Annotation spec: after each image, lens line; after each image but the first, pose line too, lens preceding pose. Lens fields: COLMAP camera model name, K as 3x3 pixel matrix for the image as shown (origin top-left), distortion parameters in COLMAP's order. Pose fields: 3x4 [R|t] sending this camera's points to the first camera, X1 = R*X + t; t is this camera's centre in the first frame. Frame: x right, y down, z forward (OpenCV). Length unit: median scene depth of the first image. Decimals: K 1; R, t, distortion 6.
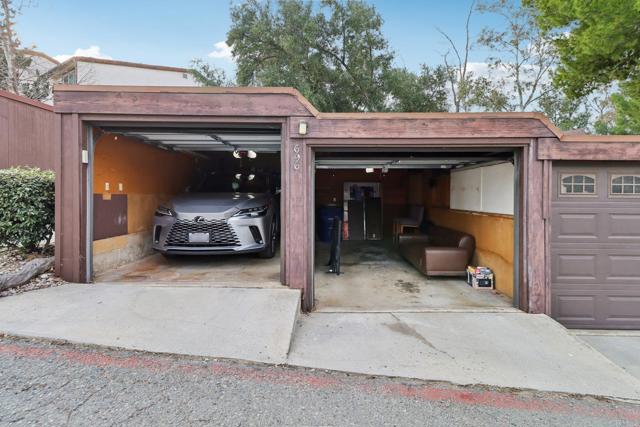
lens RADIAL K [[319.8, 0, 315.9], [0, 319.8, 197.4], [0, 0, 1]] dist [-0.000115, -0.000216]
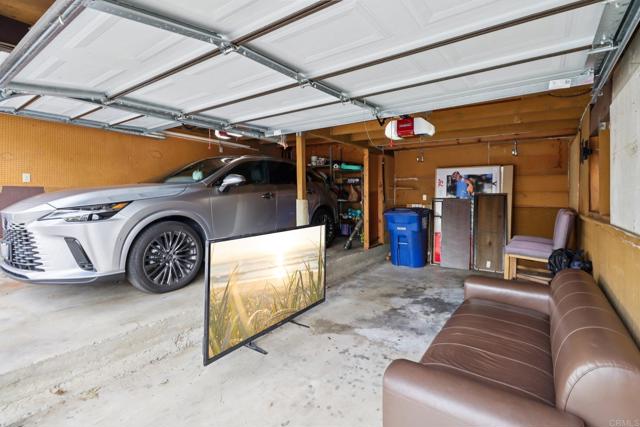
lens RADIAL K [[304.5, 0, 322.9], [0, 304.5, 196.4], [0, 0, 1]] dist [-0.001482, -0.000105]
pose [[0.823730, -0.000875, -0.566982, 0.238107], [-0.003840, 0.999967, -0.007121, 0.009365], [0.566970, 0.008043, 0.823699, 0.408126]]
